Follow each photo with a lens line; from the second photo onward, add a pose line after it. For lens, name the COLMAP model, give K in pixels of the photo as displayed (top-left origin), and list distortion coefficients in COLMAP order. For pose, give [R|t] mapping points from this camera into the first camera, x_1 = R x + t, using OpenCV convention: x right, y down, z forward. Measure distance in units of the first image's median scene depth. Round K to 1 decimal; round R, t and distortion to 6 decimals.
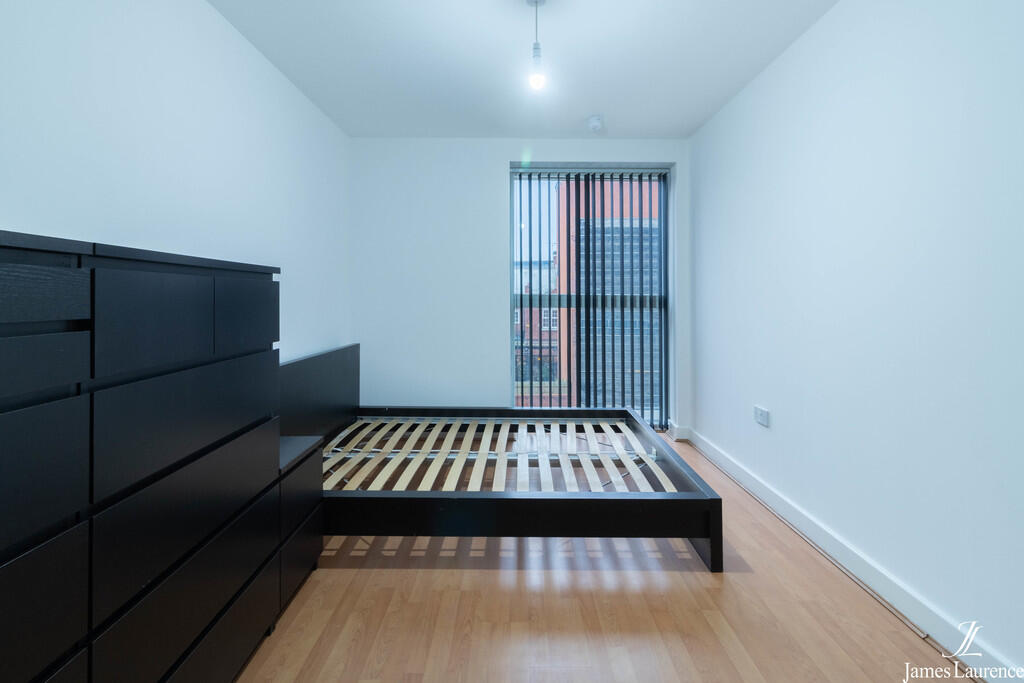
lens RADIAL K [[525.0, 0, 493.1], [0, 525.0, 270.4], [0, 0, 1]] dist [0.092231, -0.000110]
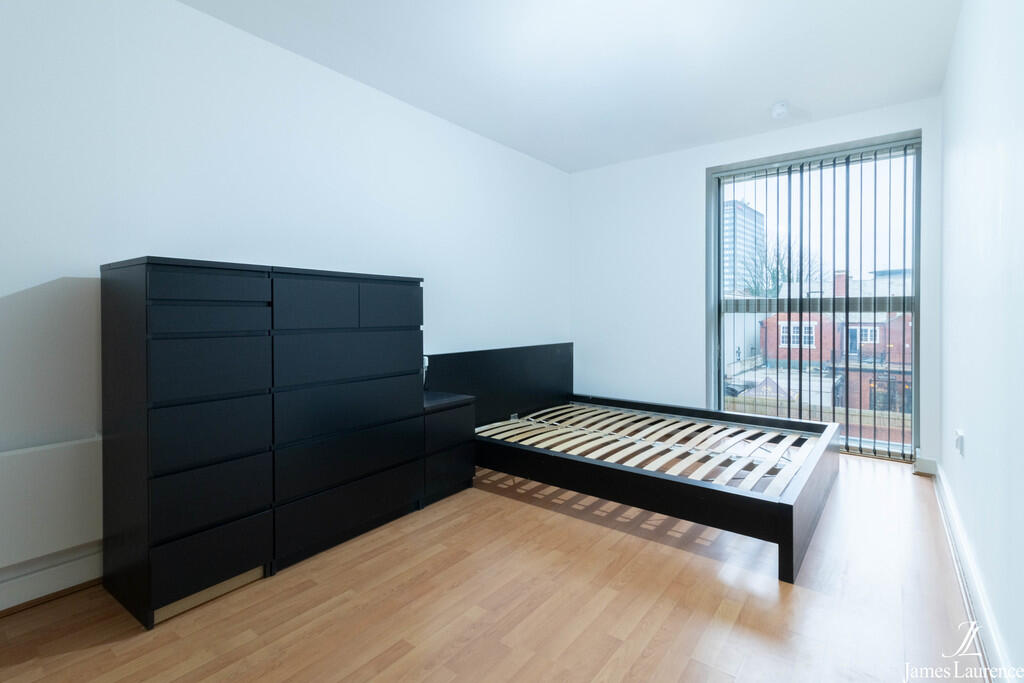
lens RADIAL K [[500.1, 0, 515.1], [0, 500.1, 300.7], [0, 0, 1]] dist [0.002217, 0.000287]
pose [[0.825126, -0.000982, -0.564948, 0.404645], [0.026951, 0.998928, 0.037625, 0.008442], [0.564305, -0.046271, 0.824268, 0.000341]]
